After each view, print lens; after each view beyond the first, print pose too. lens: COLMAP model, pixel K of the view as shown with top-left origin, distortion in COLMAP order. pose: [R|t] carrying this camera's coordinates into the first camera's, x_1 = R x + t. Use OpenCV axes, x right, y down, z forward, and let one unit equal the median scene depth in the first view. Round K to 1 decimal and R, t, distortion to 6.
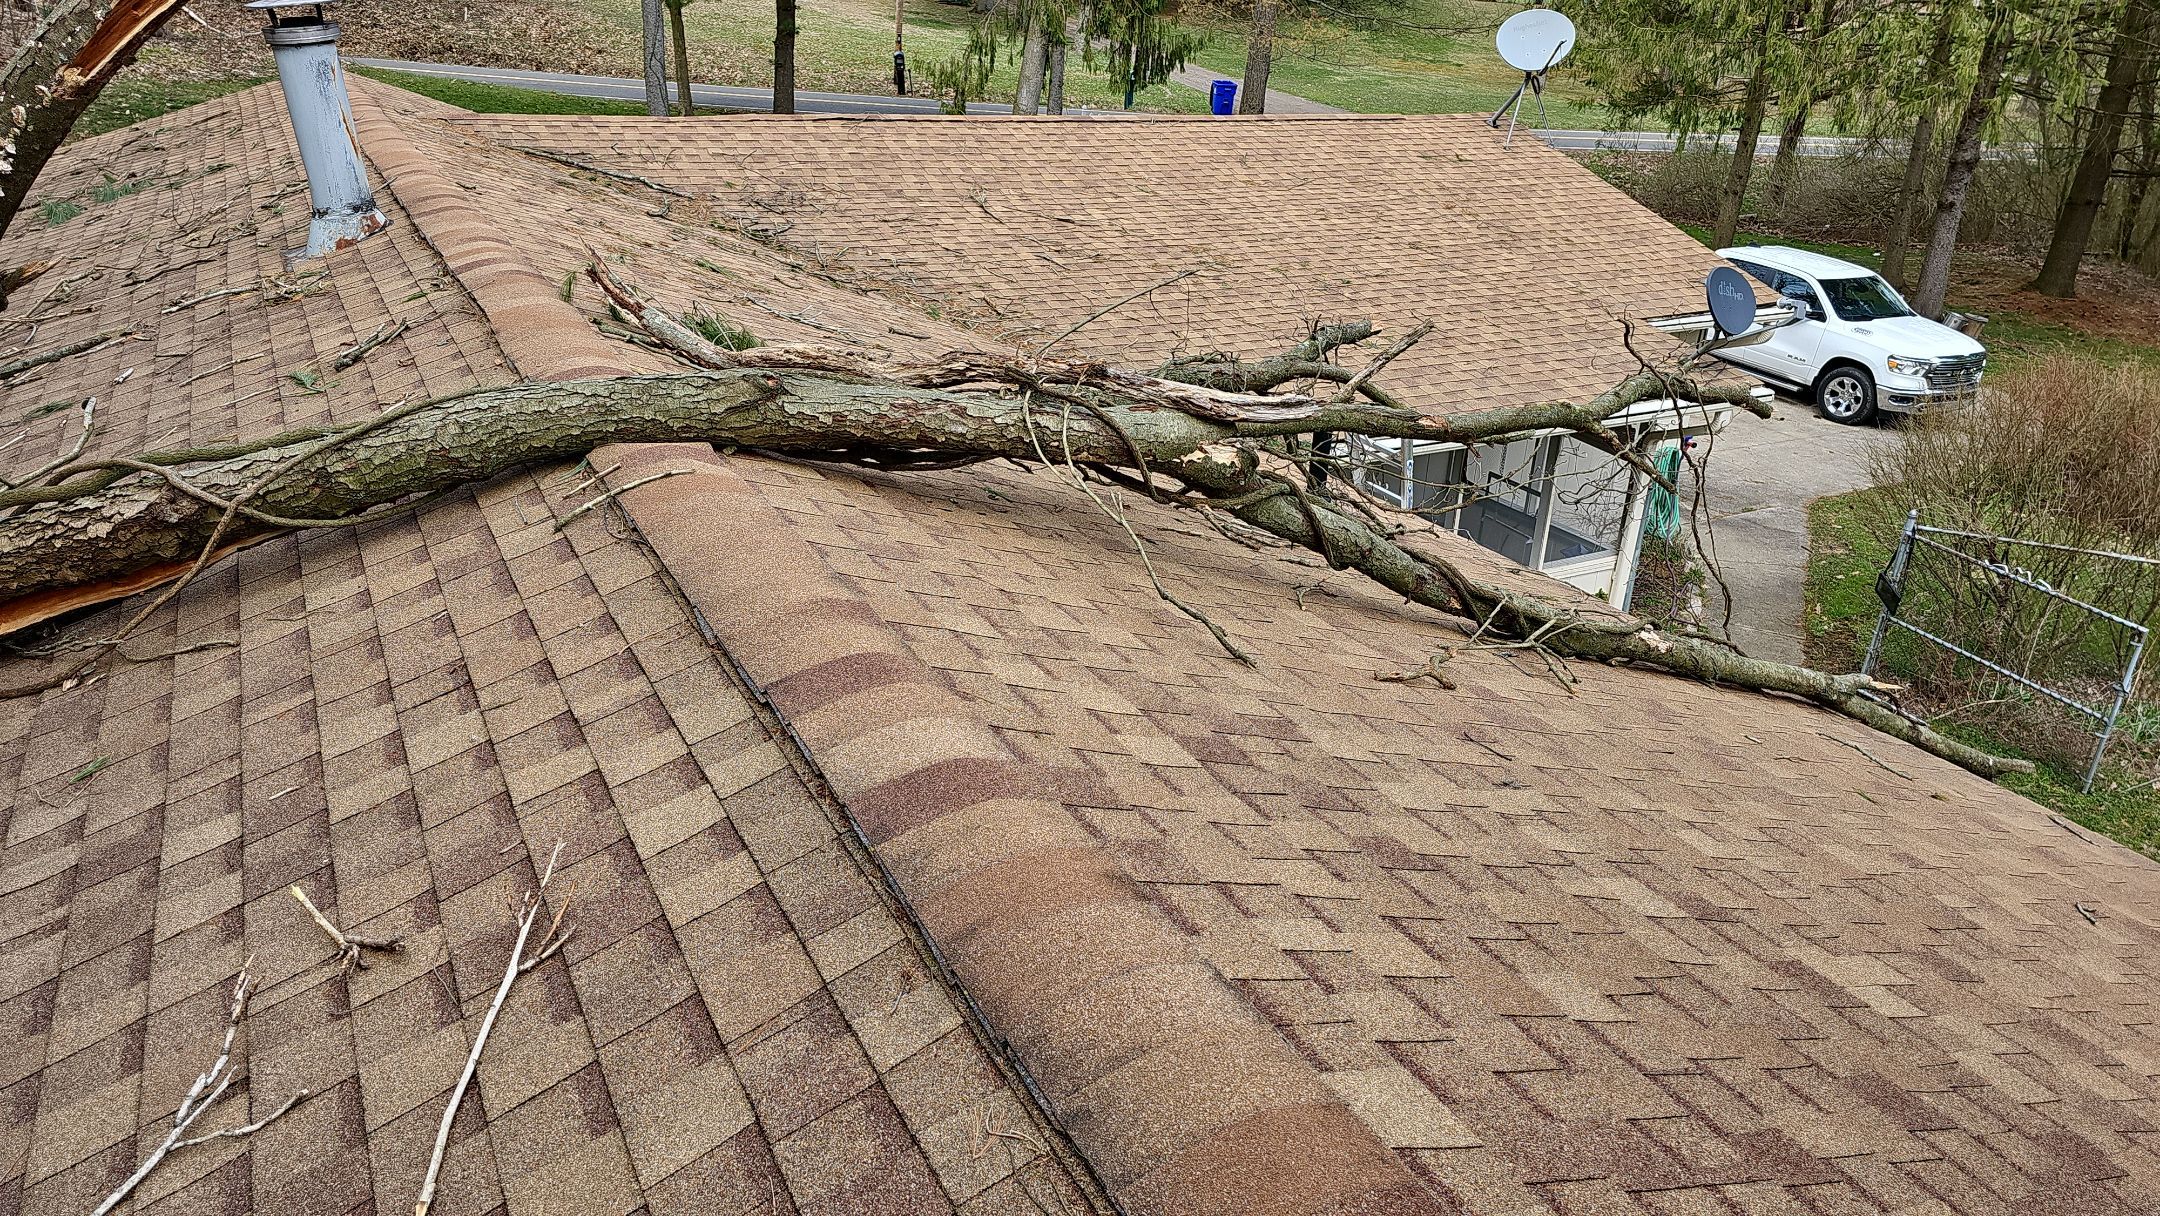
lens RADIAL K [[1500.1, 0, 1019.1], [0, 1500.1, 580.6], [0, 0, 1]] dist [0.082110, -0.098707]
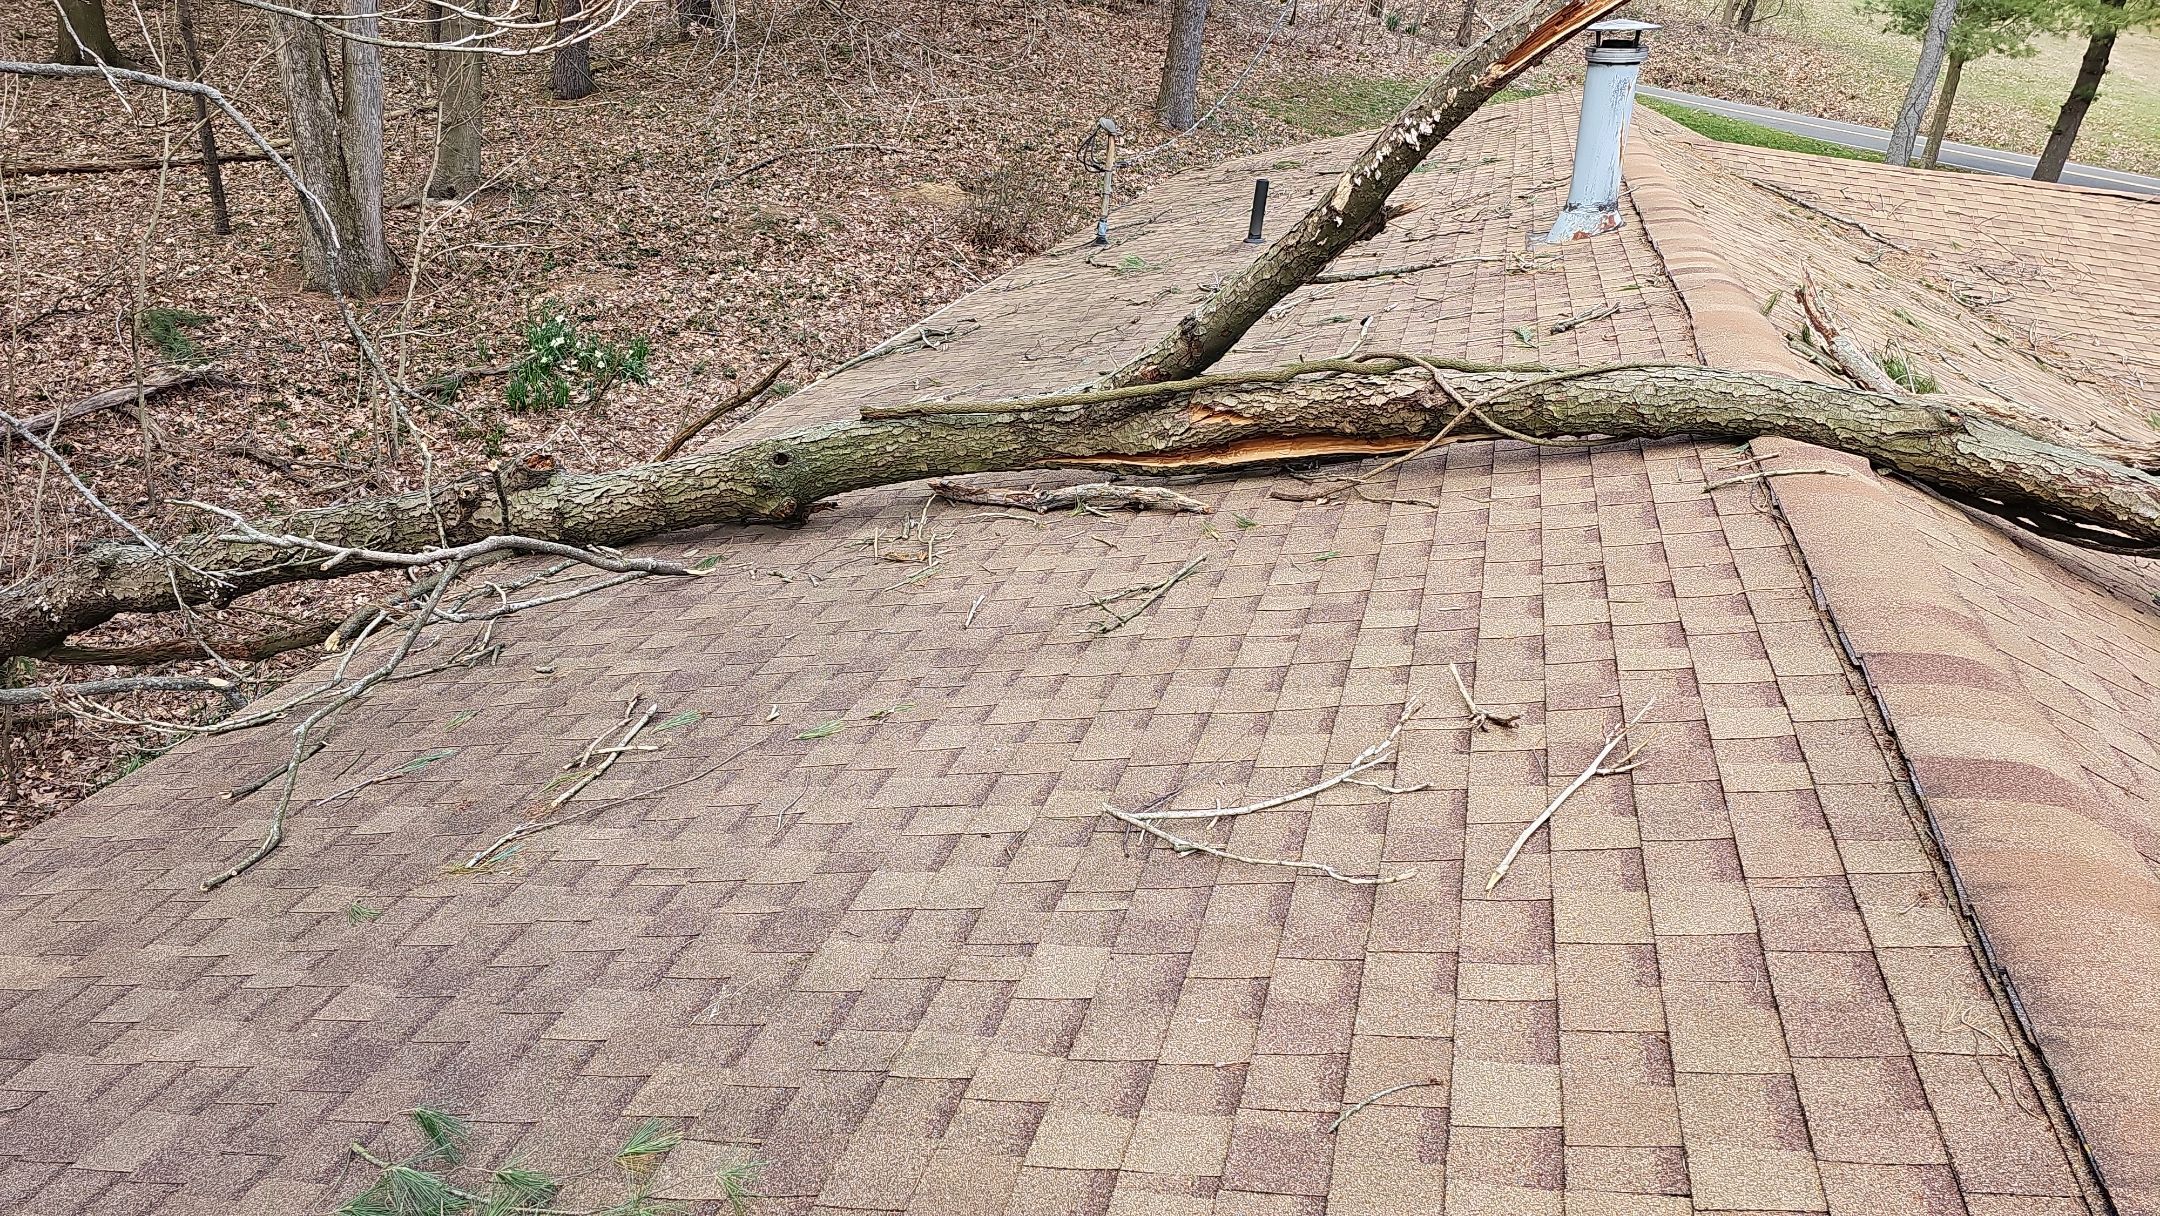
lens RADIAL K [[1441.0, 0, 1080.0], [0, 1441.0, 608.0], [0, 0, 1]] dist [0.092468, -0.086936]
pose [[0.752527, 0.317863, -0.576772, 0.012171], [-0.311956, 0.943367, 0.112879, 0.074925], [0.579988, 0.094983, 0.809069, -0.190440]]
